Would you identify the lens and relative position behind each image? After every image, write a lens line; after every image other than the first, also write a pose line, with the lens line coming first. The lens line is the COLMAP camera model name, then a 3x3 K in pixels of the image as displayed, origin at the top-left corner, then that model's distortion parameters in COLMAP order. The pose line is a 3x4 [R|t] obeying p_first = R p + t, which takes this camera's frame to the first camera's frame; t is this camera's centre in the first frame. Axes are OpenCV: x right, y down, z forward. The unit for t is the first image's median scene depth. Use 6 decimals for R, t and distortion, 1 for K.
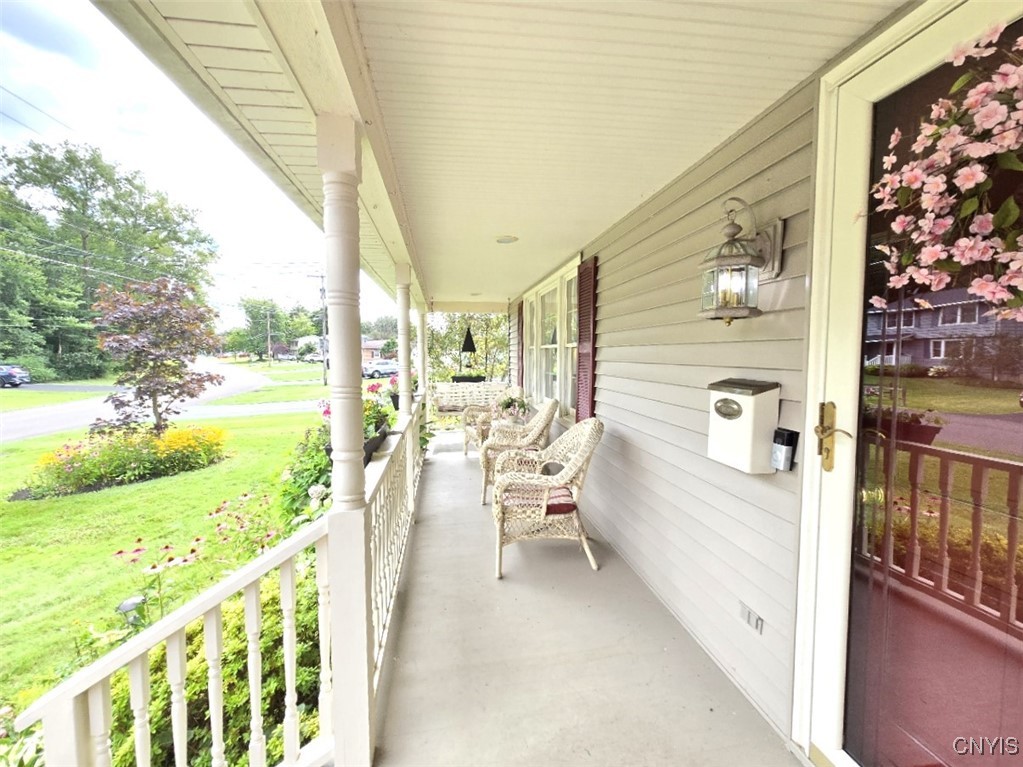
lens RADIAL K [[452.9, 0, 510.5], [0, 452.9, 385.9], [0, 0, 1]] dist [0.000906, -0.000067]
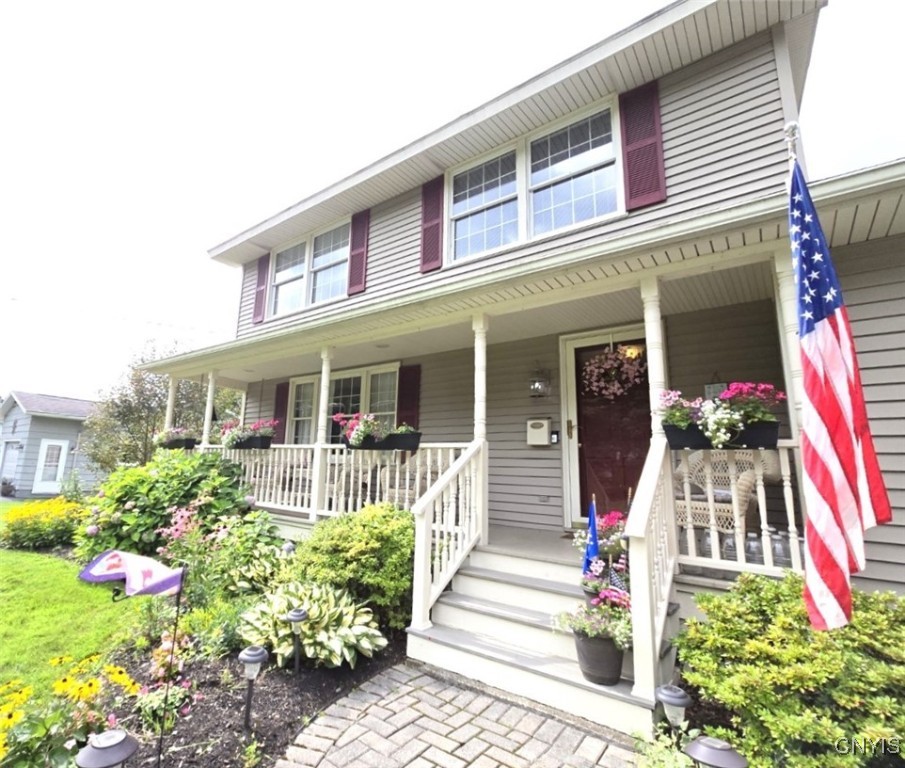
lens RADIAL K [[451.3, 0, 450.5], [0, 451.3, 383.0], [0, 0, 1]] dist [0.000487, 0.000009]
pose [[0.698078, 0.151981, 0.699707, -2.913665], [0.023584, 0.971803, -0.234611, 0.654425], [-0.715634, 0.180279, 0.674810, -0.951777]]
